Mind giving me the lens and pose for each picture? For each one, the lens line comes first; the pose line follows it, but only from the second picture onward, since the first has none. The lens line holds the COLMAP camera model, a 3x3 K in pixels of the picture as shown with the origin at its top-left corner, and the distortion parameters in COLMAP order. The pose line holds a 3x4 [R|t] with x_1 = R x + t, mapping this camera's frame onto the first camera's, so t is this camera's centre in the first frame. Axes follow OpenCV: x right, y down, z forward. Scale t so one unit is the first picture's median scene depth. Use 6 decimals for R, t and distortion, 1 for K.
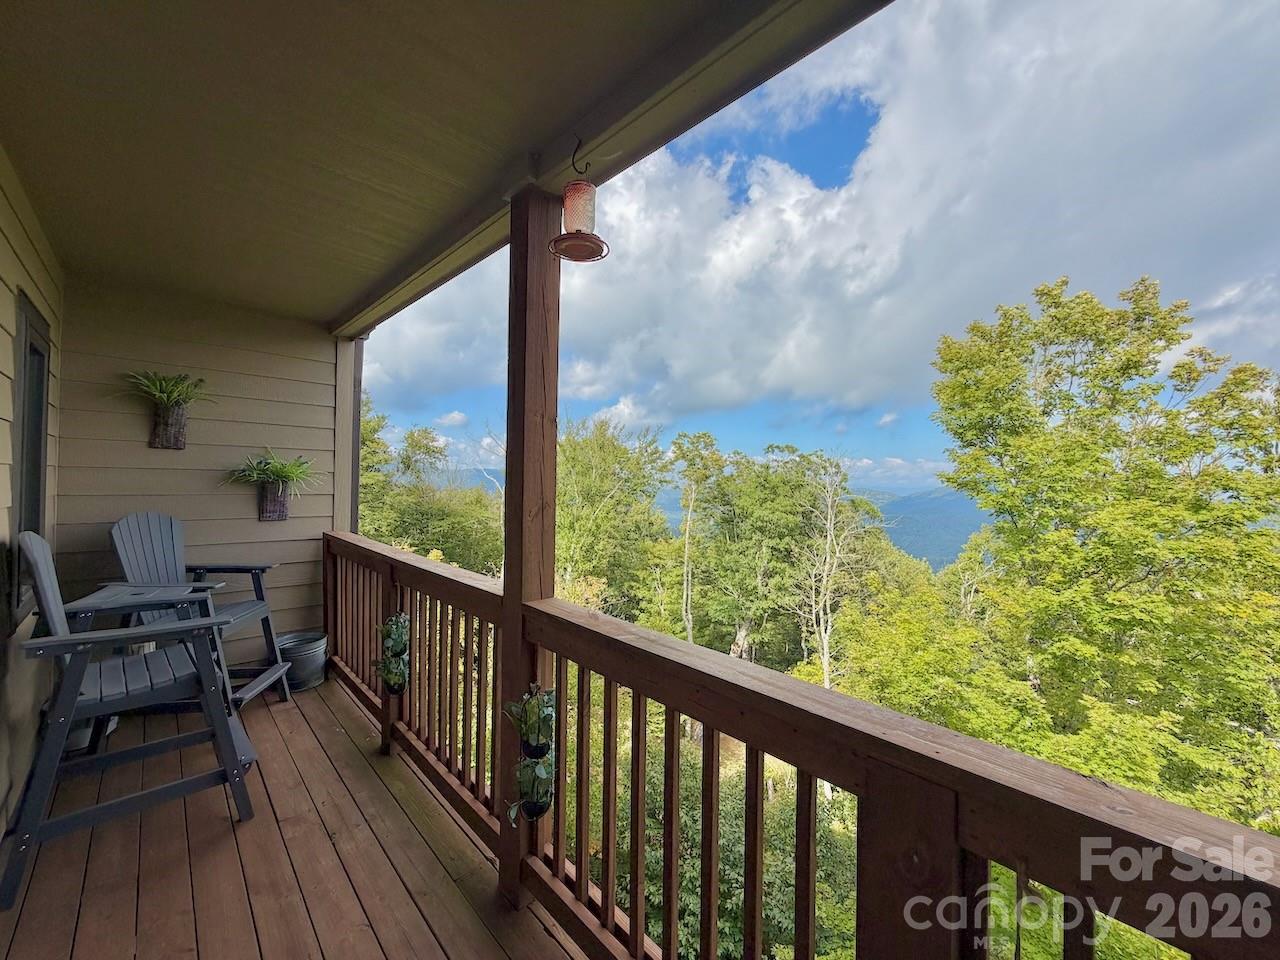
lens RADIAL K [[517.6, 0, 640.1], [0, 517.6, 471.2], [0, 0, 1]] dist [-0.001938, -0.000014]
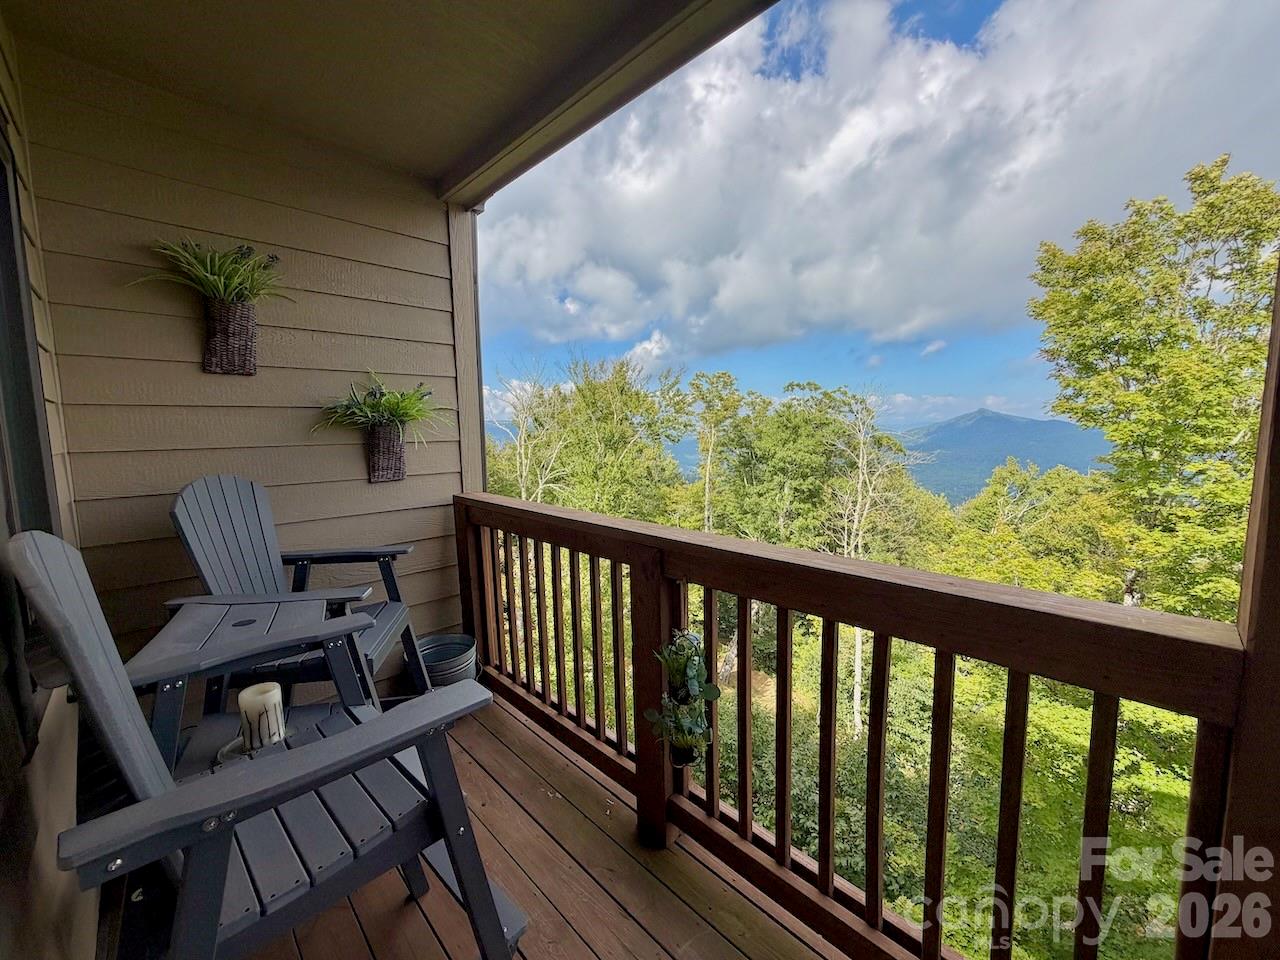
lens RADIAL K [[515.7, 0, 636.3], [0, 515.7, 472.4], [0, 0, 1]] dist [0.001677, -0.000189]
pose [[0.999317, -0.036940, 0.000526, -0.092270], [0.036677, 0.993709, 0.105813, 0.005840], [-0.004432, -0.105721, 0.994386, 0.078149]]
